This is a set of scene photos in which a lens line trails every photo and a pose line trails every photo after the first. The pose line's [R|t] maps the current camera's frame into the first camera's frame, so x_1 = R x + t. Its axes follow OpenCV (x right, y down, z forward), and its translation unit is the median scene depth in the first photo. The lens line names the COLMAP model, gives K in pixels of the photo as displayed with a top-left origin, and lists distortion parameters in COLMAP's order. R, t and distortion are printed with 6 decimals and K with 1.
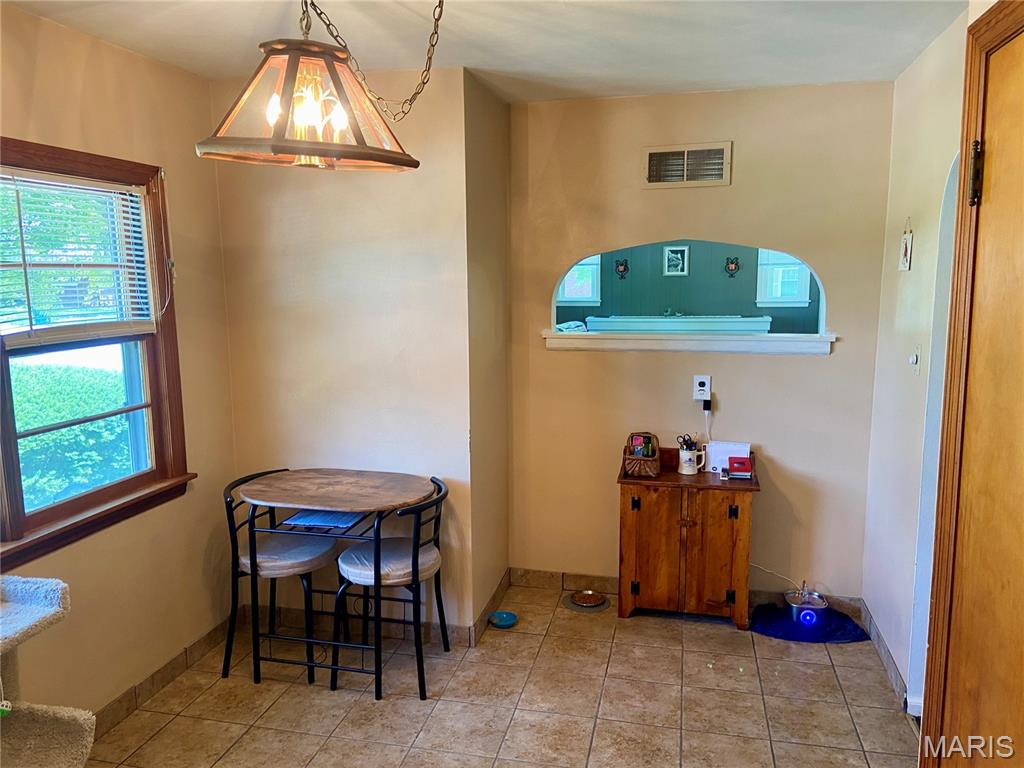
lens RADIAL K [[768.7, 0, 511.5], [0, 768.7, 383.0], [0, 0, 1]] dist [0.105900, -0.126828]
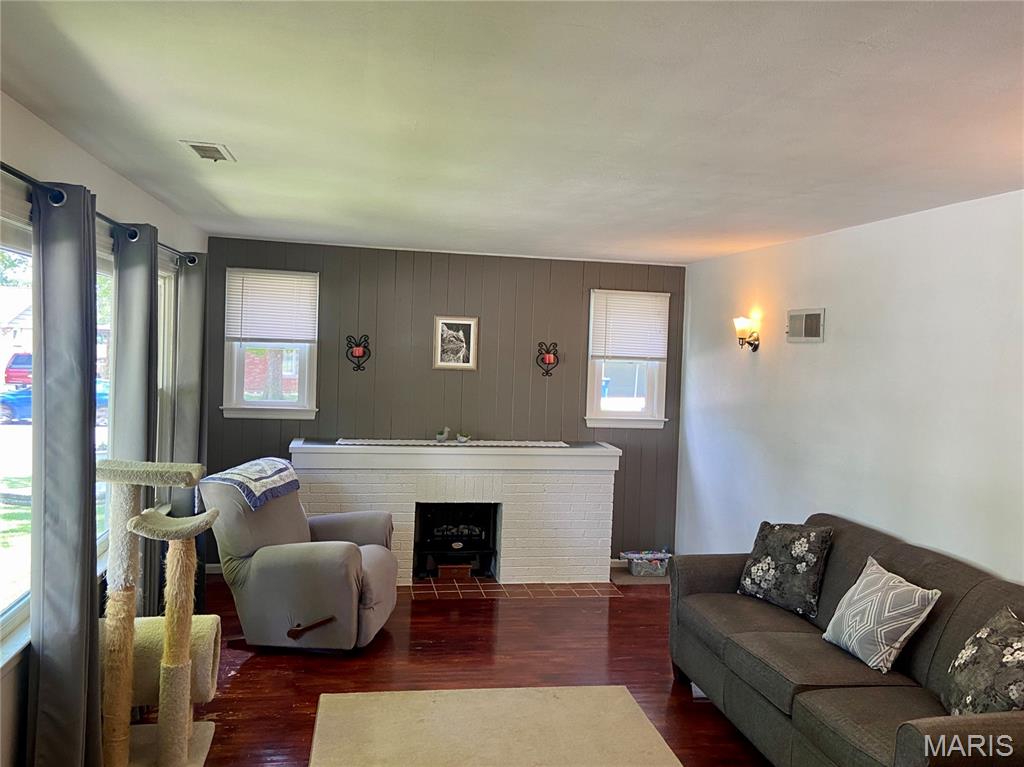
lens RADIAL K [[768.7, 0, 511.2], [0, 768.7, 383.8], [0, 0, 1]] dist [0.105900, -0.126828]
pose [[0.907357, 0.025508, 0.419587, 0.014730], [0.012922, 0.995993, -0.088493, -0.077942], [-0.420163, 0.085717, 0.903391, 0.479108]]
